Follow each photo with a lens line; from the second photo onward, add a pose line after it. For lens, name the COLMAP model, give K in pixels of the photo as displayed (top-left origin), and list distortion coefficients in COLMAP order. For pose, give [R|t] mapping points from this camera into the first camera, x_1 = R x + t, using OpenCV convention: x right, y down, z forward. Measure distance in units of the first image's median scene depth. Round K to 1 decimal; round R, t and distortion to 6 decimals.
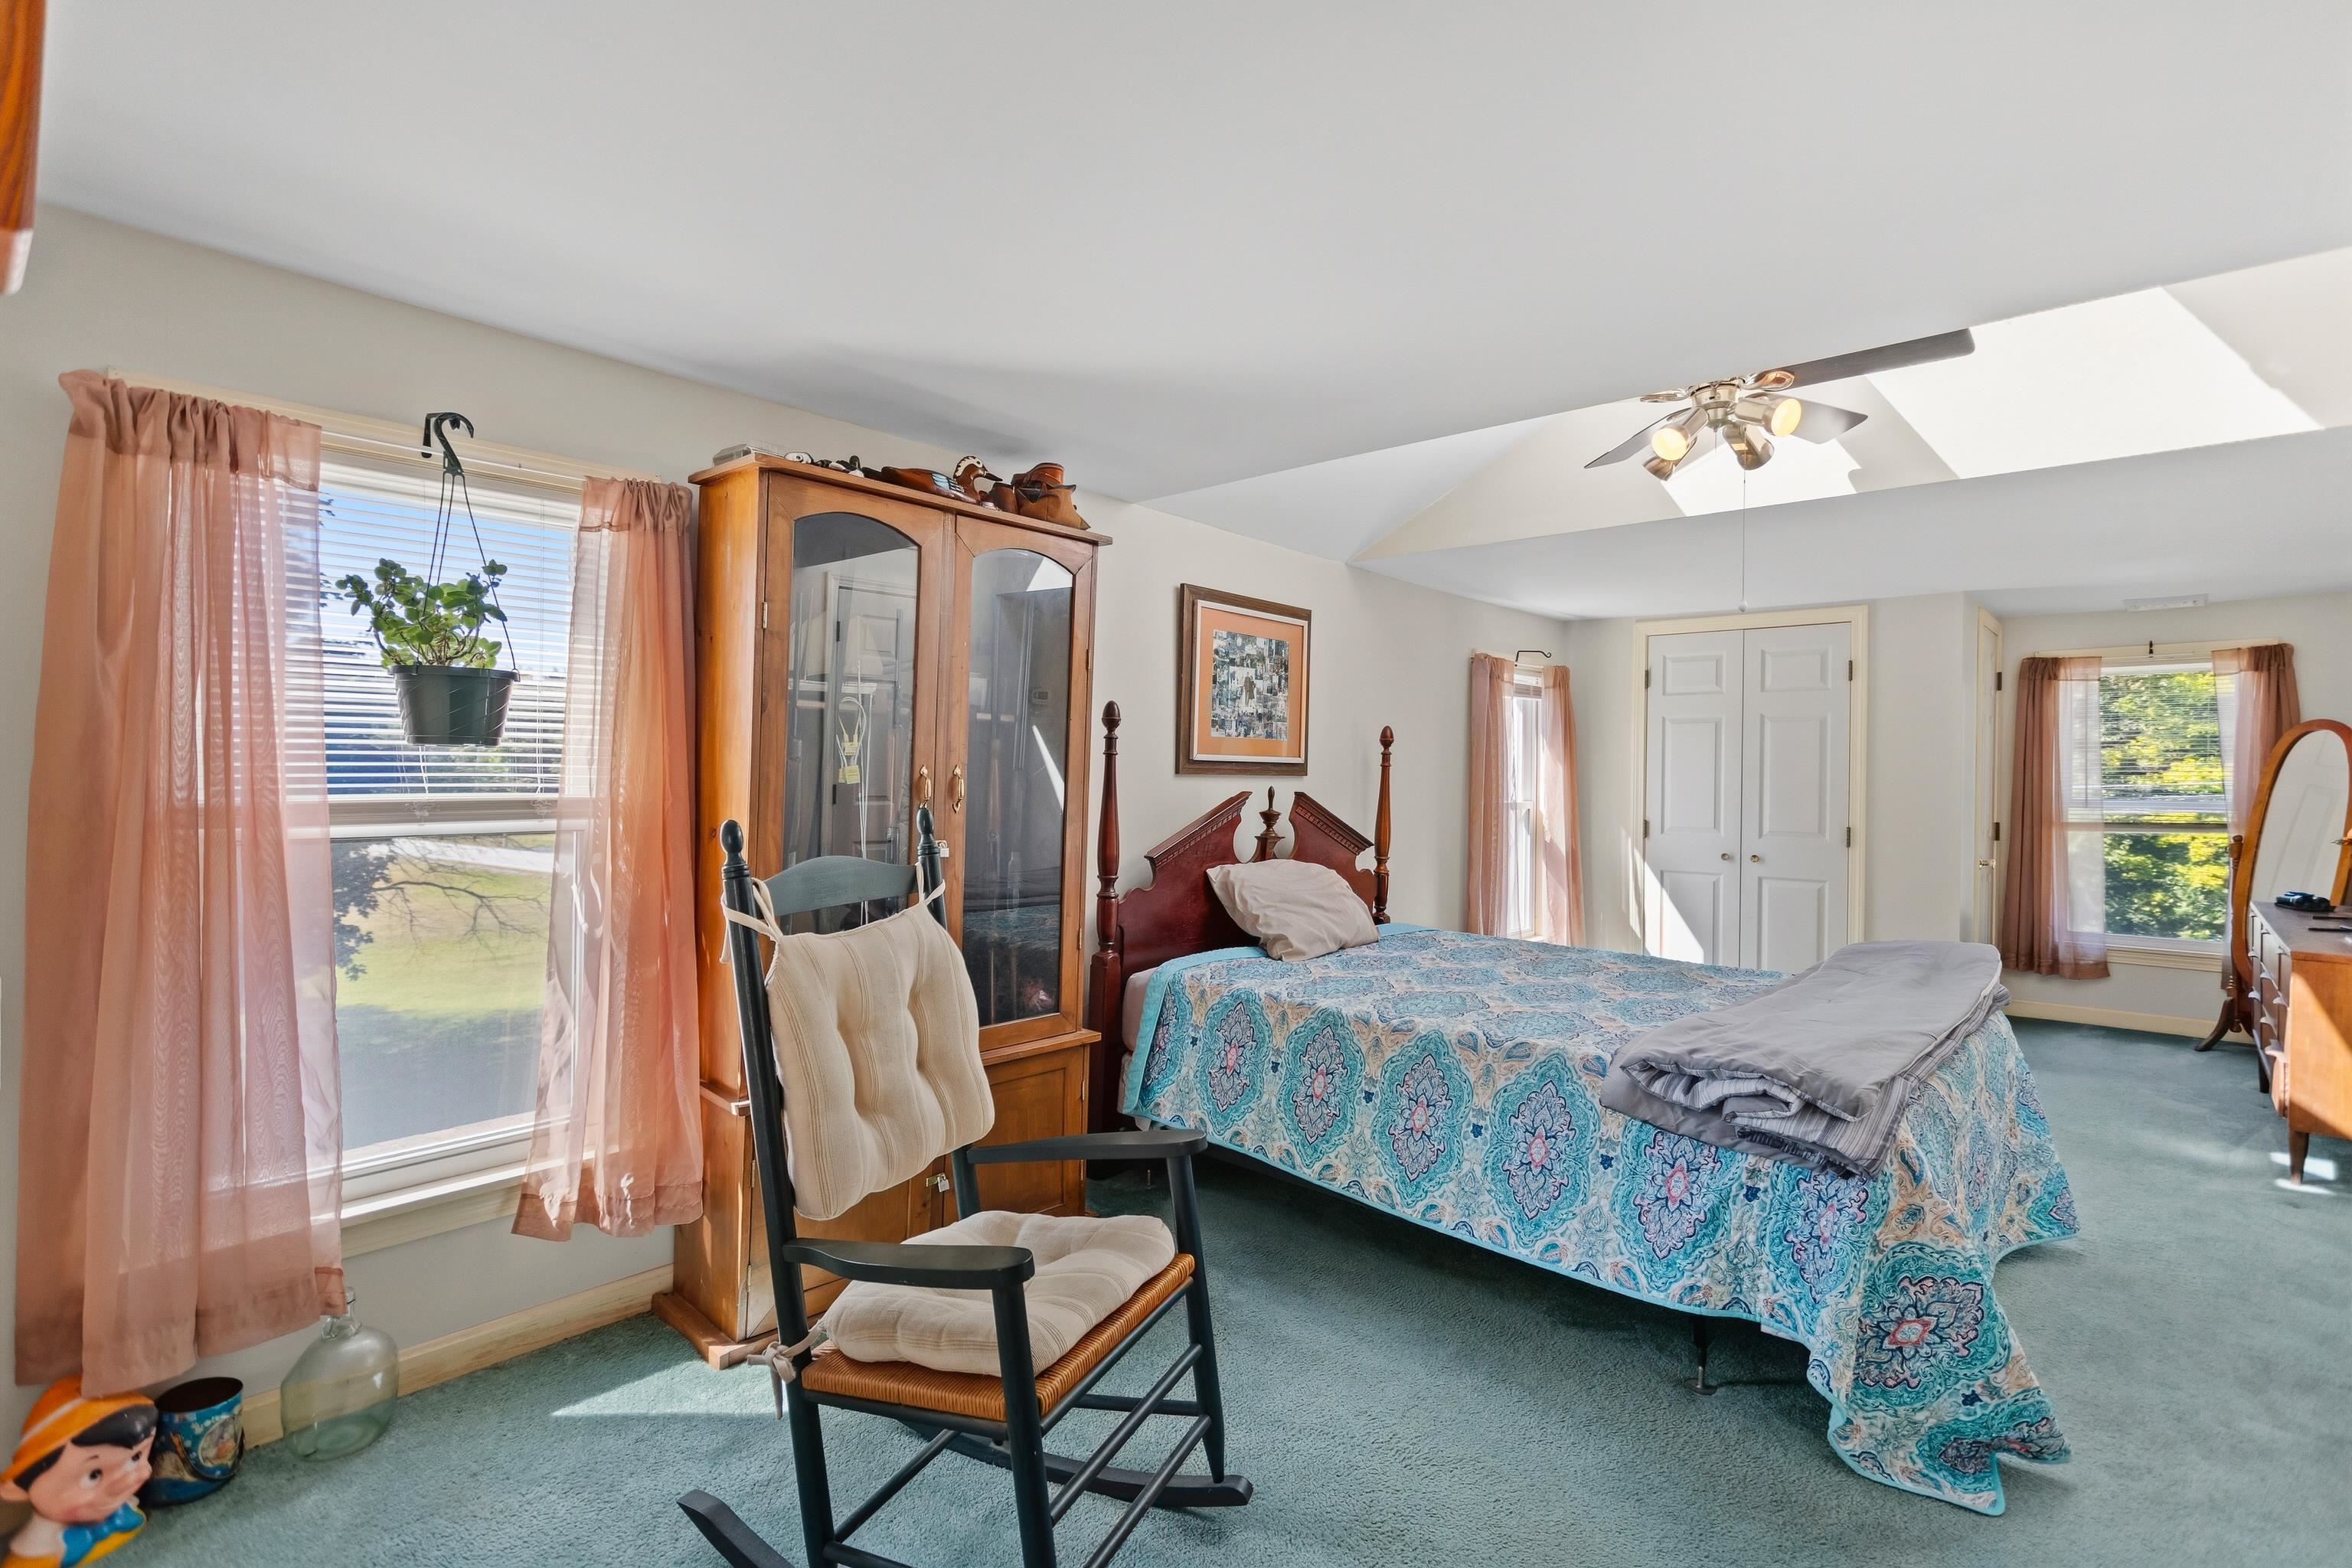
lens RADIAL K [[1107.5, 0, 1167.3], [0, 1107.5, 770.7], [0, 0, 1]] dist [0.003346, 0.000594]
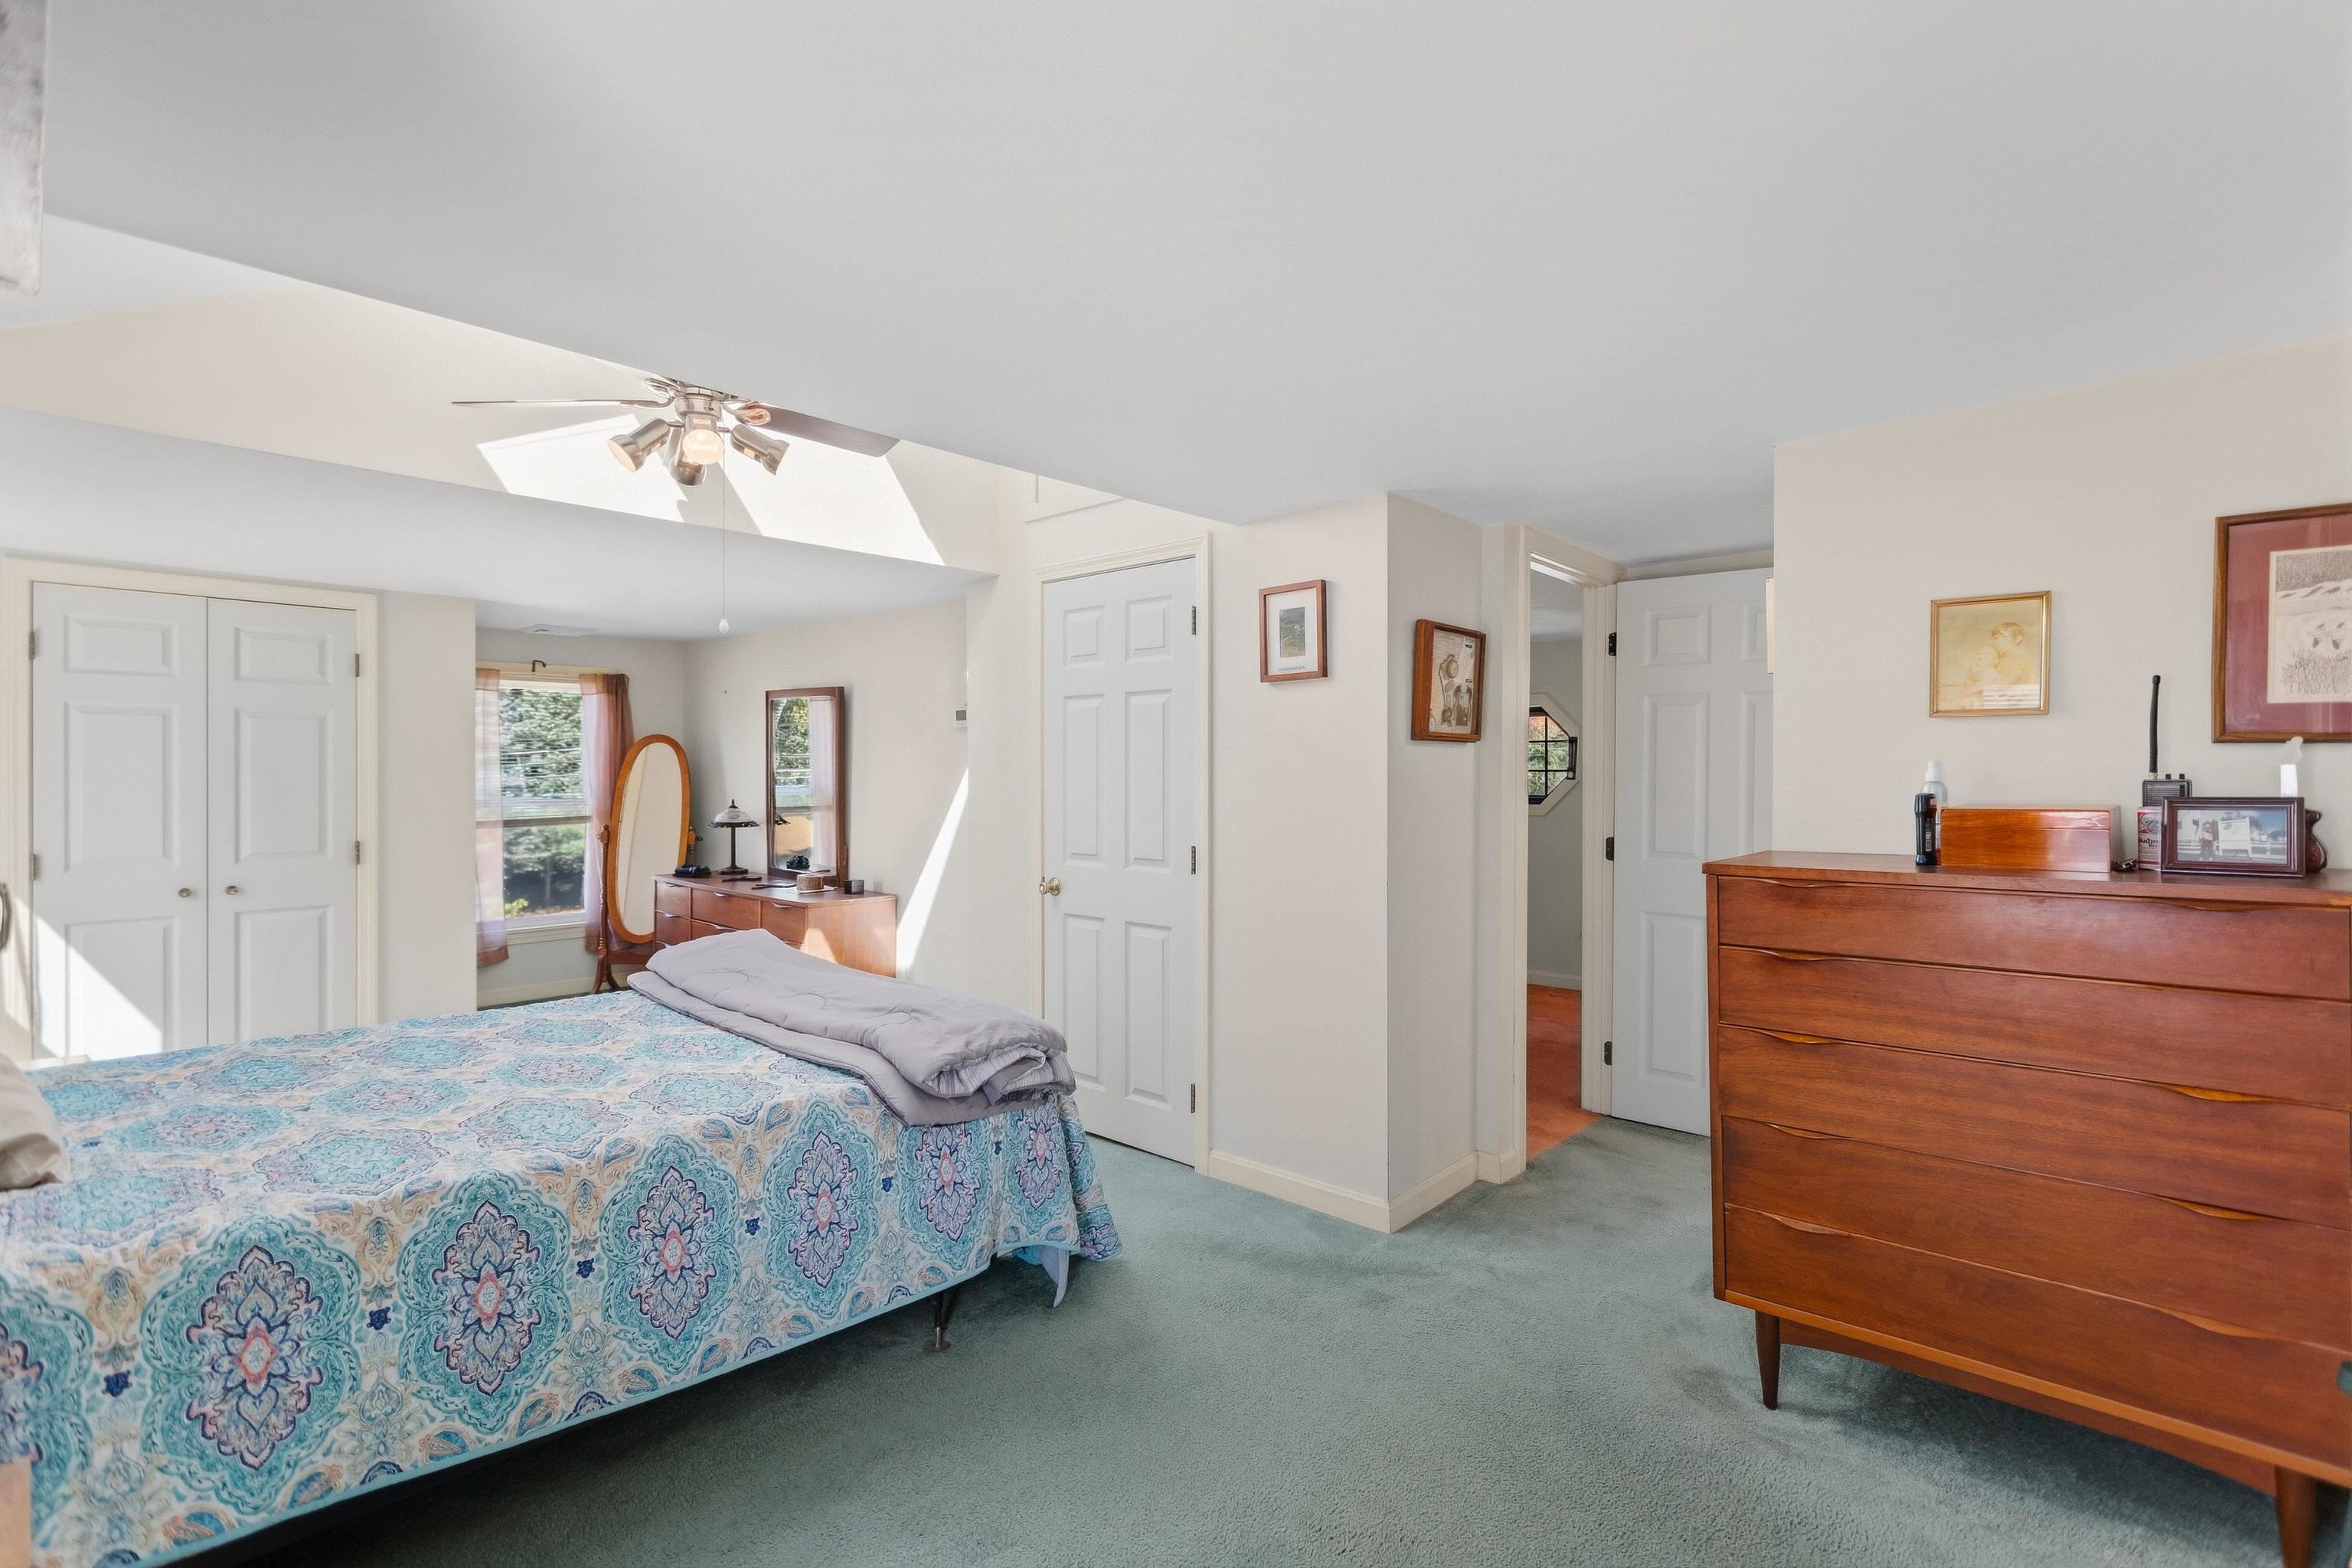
lens RADIAL K [[1107.5, 0, 1194.2], [0, 1107.5, 780.0], [0, 0, 1]] dist [0.003346, 0.000594]
pose [[-0.006107, -0.016571, 0.999844, -0.364762], [-0.004369, 0.999854, 0.016545, -0.020949], [-0.999972, -0.004267, -0.006179, 0.431482]]
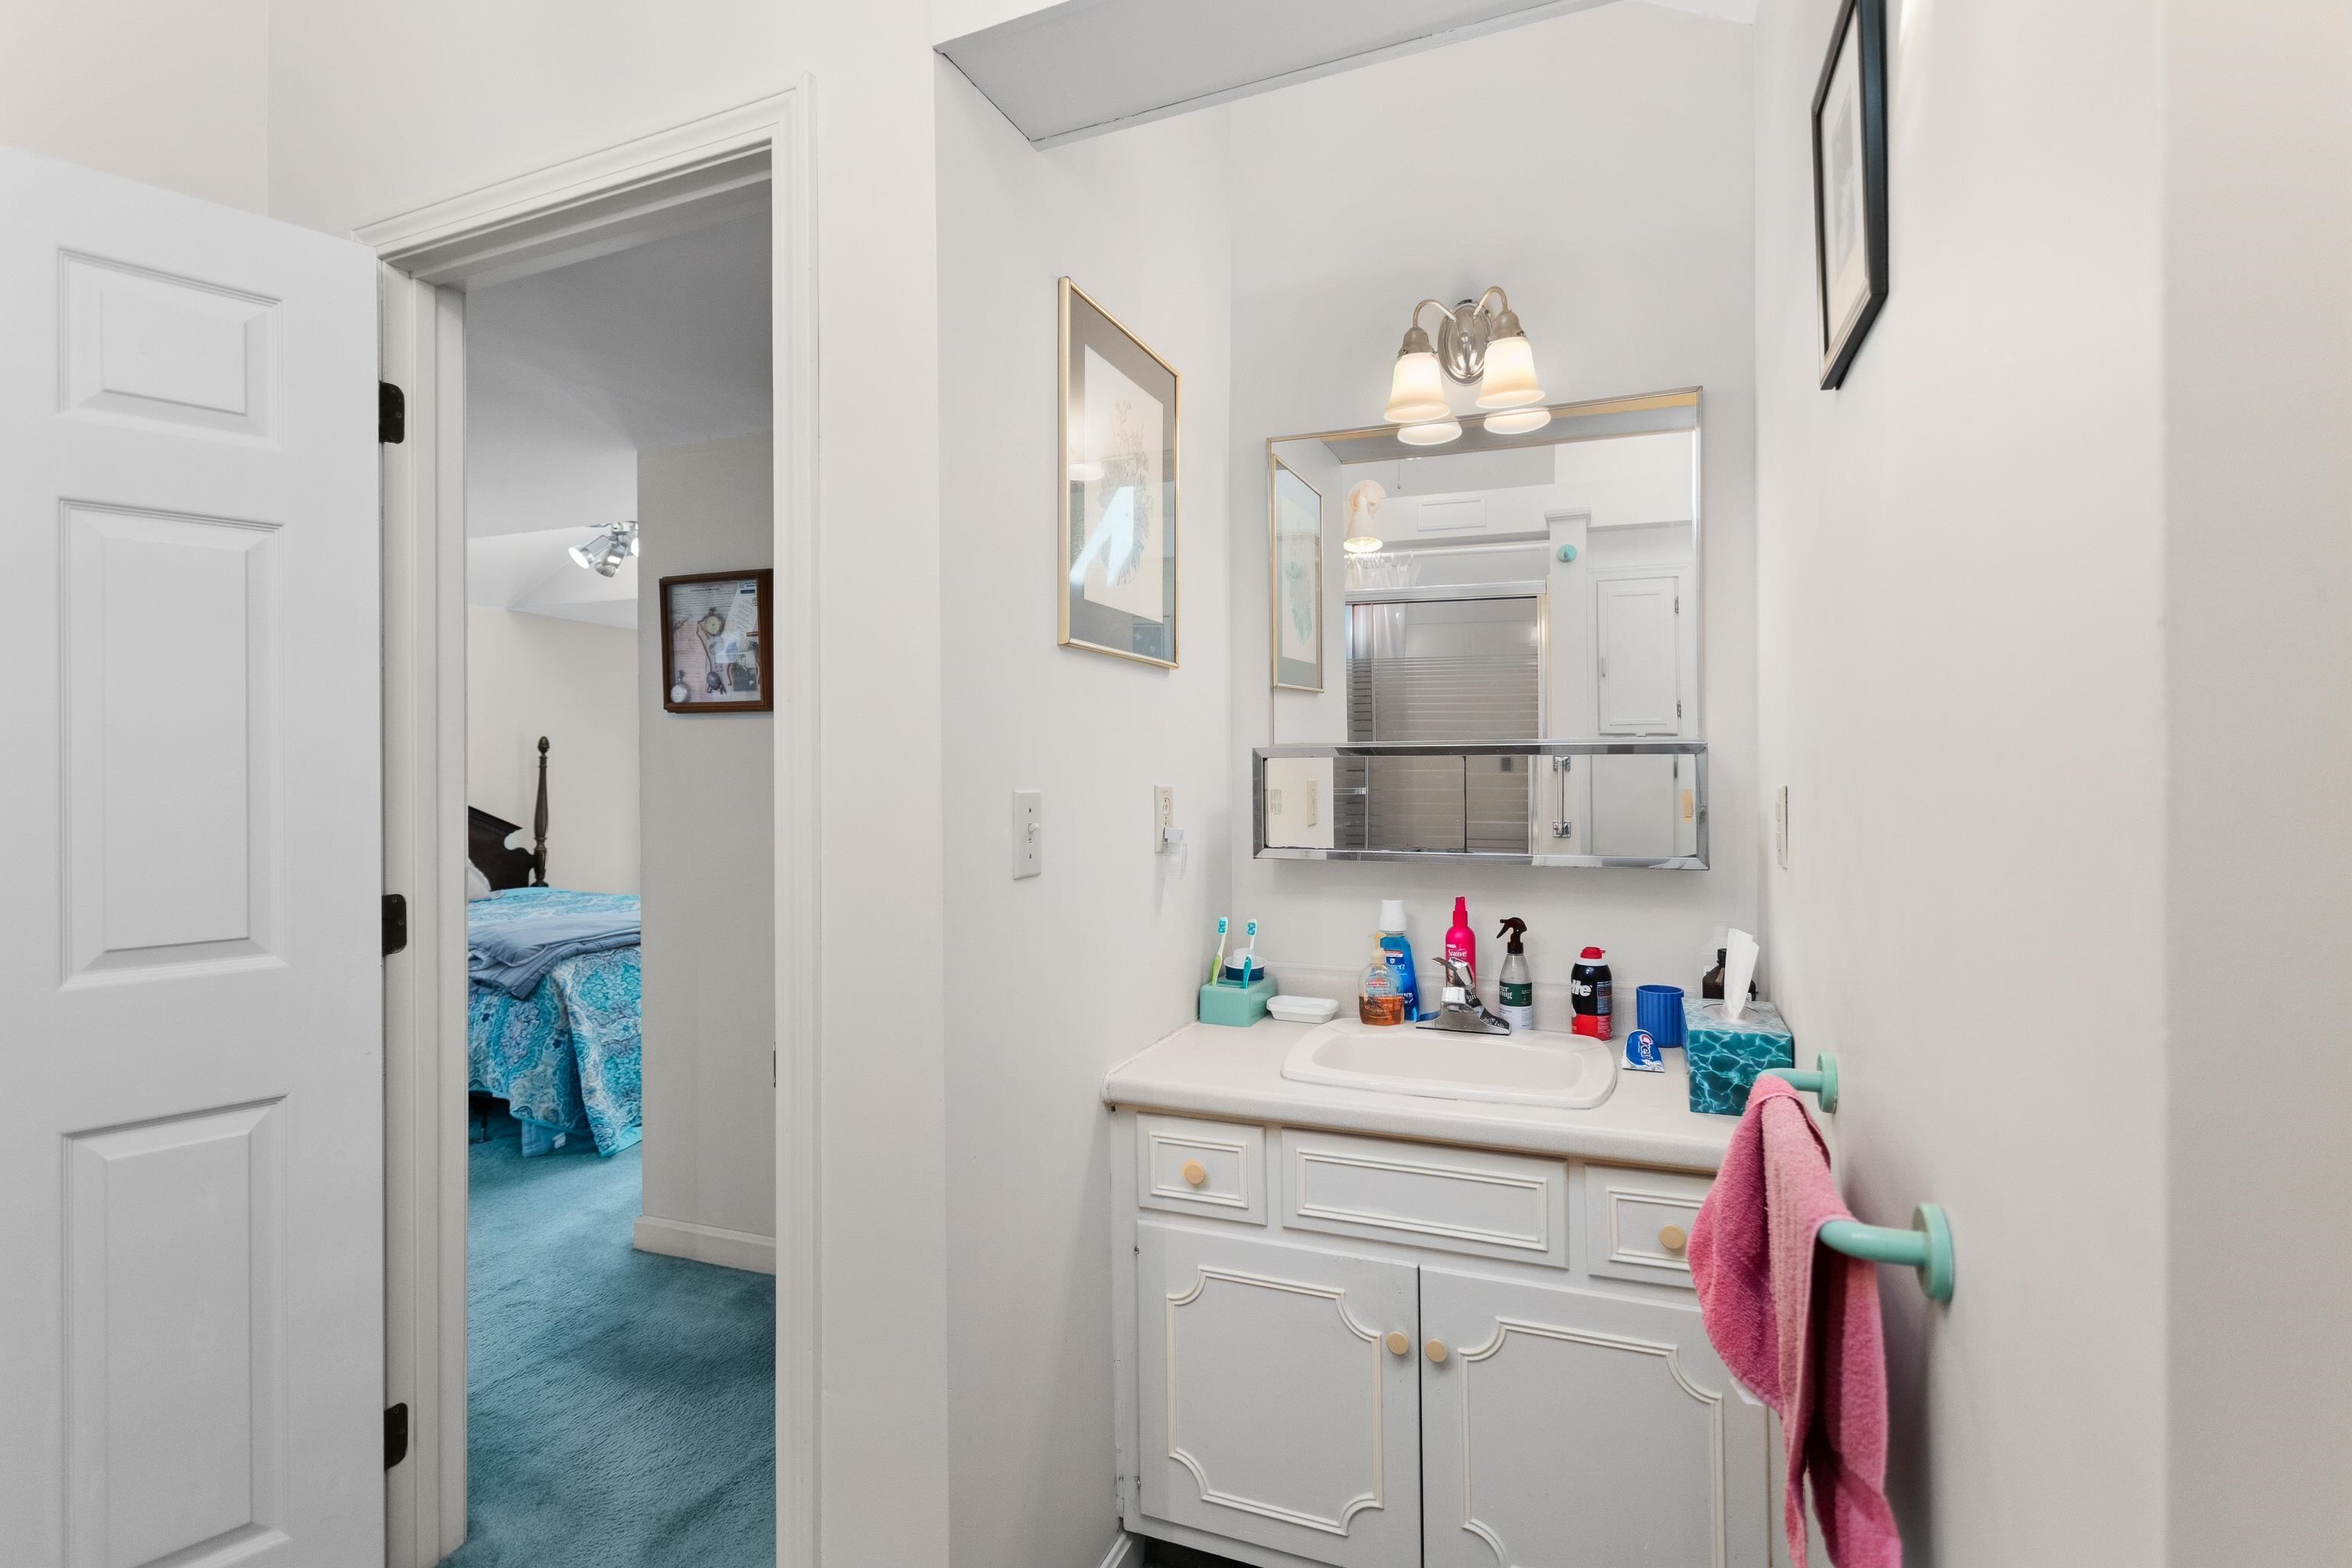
lens RADIAL K [[1107.5, 0, 1178.8], [0, 1107.5, 764.5], [0, 0, 1]] dist [0.003346, 0.000594]
pose [[0.939182, -0.003367, 0.343403, 0.512364], [0.004537, 0.999986, -0.002604, -0.000372], [-0.343390, 0.004003, 0.939184, -0.530287]]
